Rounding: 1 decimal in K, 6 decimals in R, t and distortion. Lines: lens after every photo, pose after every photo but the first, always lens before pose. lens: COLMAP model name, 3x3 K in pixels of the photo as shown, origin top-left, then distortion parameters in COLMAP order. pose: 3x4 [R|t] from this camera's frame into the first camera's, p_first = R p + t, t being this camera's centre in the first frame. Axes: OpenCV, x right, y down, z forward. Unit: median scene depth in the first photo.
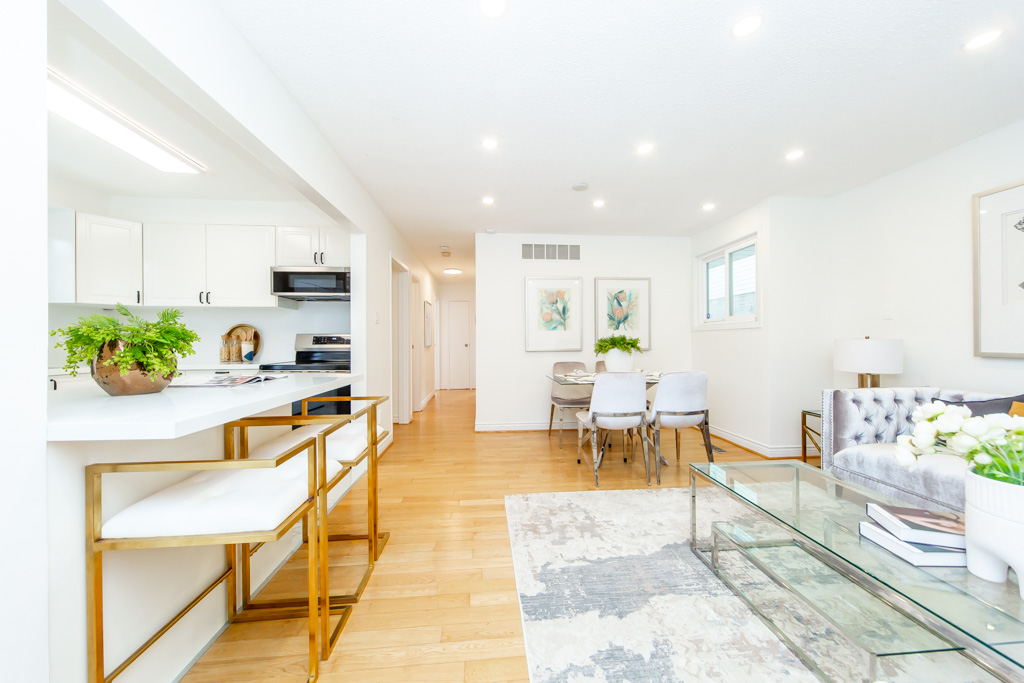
lens RADIAL K [[350.6, 0, 512.9], [0, 350.6, 342.2], [0, 0, 1]] dist [0.000643, -0.000203]
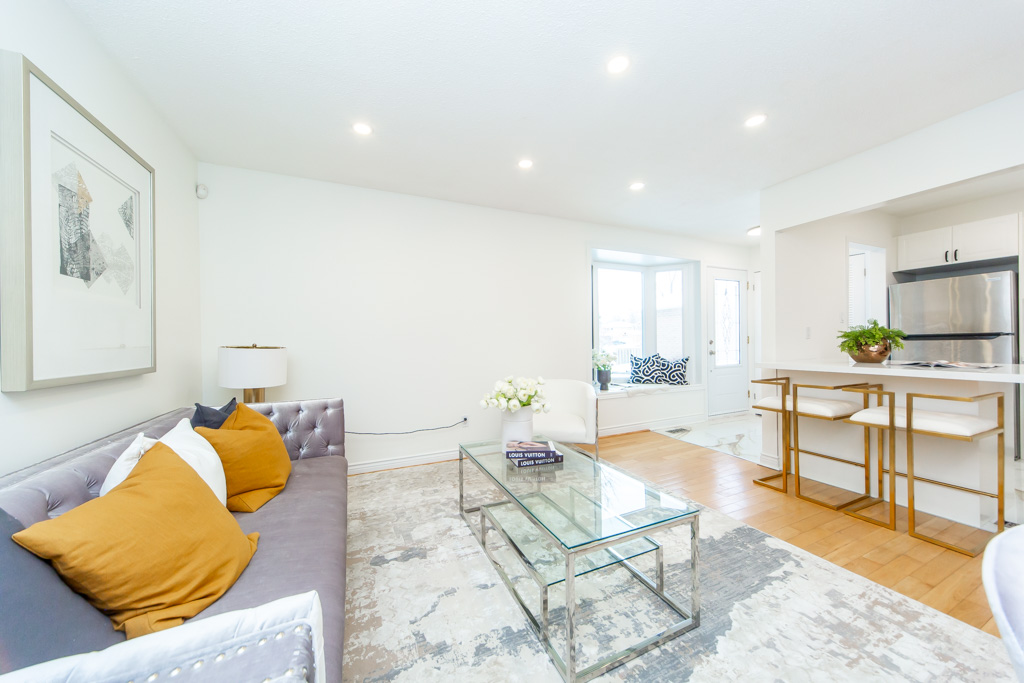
lens RADIAL K [[351.3, 0, 511.8], [0, 351.3, 344.4], [0, 0, 1]] dist [0.001830, 0.000081]
pose [[-0.940086, 0.021679, -0.340248, 0.602677], [0.019437, 0.999761, 0.009998, -0.008064], [0.340383, 0.002785, -0.940283, 0.842584]]
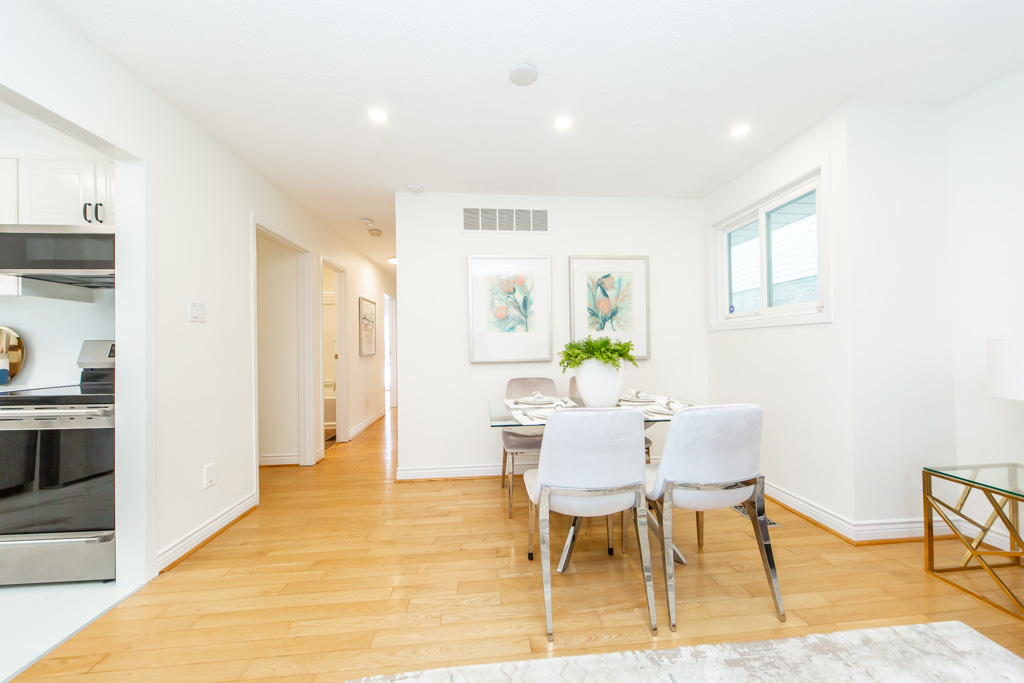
lens RADIAL K [[350.4, 0, 512.9], [0, 350.4, 344.1], [0, 0, 1]] dist [0.001777, 0.000076]
pose [[0.999919, -0.010076, 0.007782, 0.146602], [0.010154, 0.999898, -0.010073, -0.003347], [-0.007679, 0.010151, 0.999919, 0.387500]]
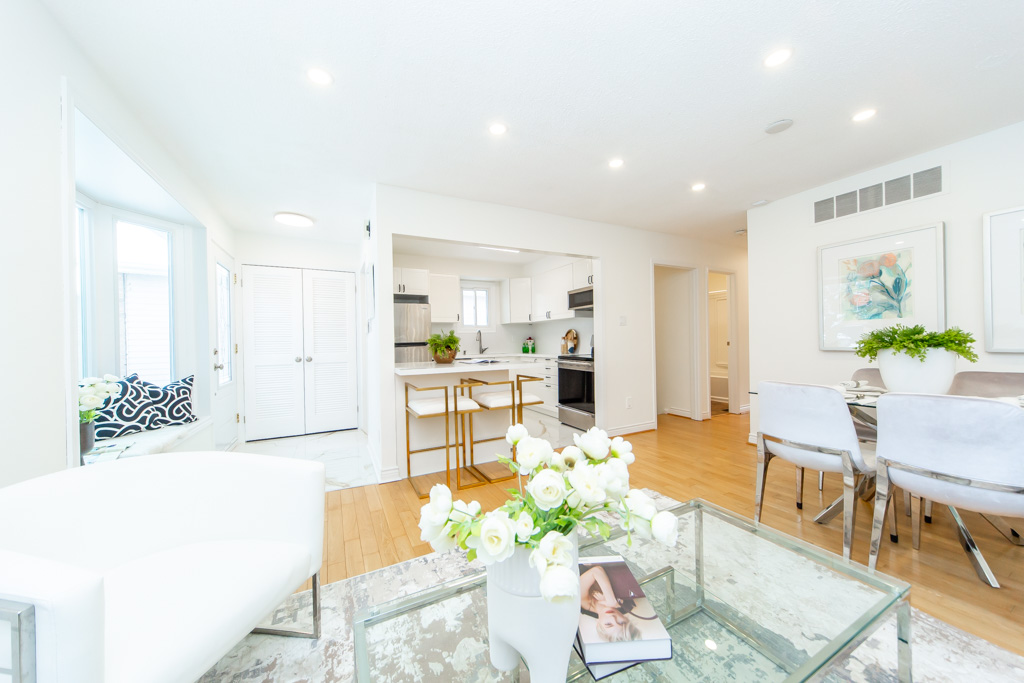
lens RADIAL K [[350.4, 0, 512.9], [0, 350.4, 344.1], [0, 0, 1]] dist [0.001777, 0.000076]
pose [[0.387980, 0.003383, -0.921662, 0.573916], [0.015296, 0.999832, 0.010108, -0.005503], [0.921541, -0.018019, 0.387863, 0.175186]]
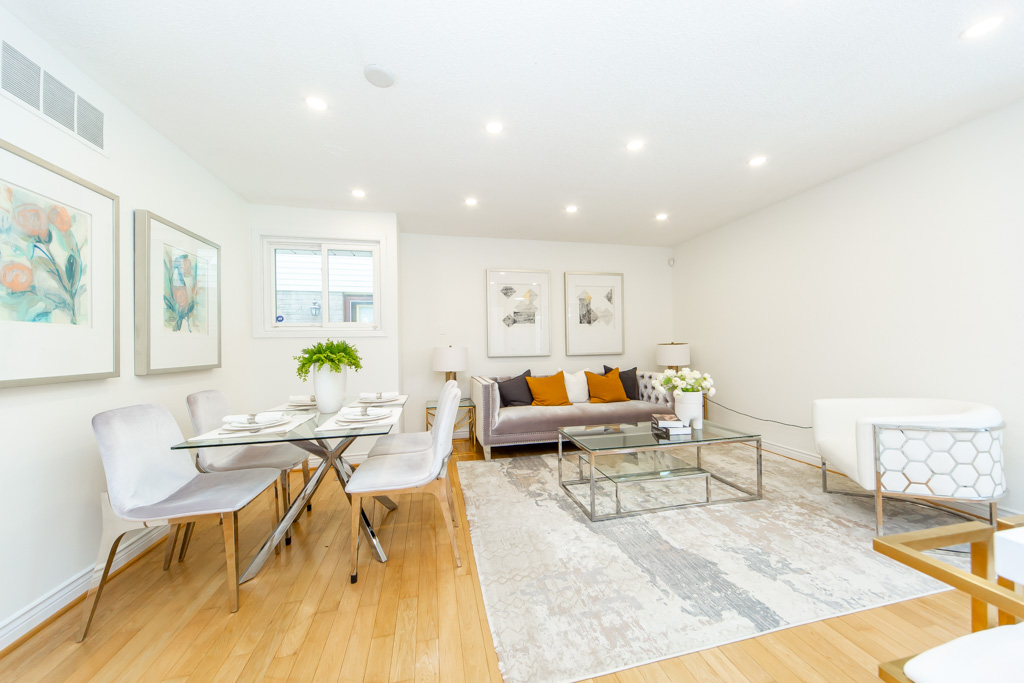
lens RADIAL K [[351.3, 0, 511.8], [0, 351.3, 344.4], [0, 0, 1]] dist [0.001830, 0.000081]
pose [[-0.145093, 0.013820, 0.989321, -0.345908], [0.019155, 0.999754, -0.011156, -0.000806], [-0.989233, 0.017332, -0.145322, 0.774047]]
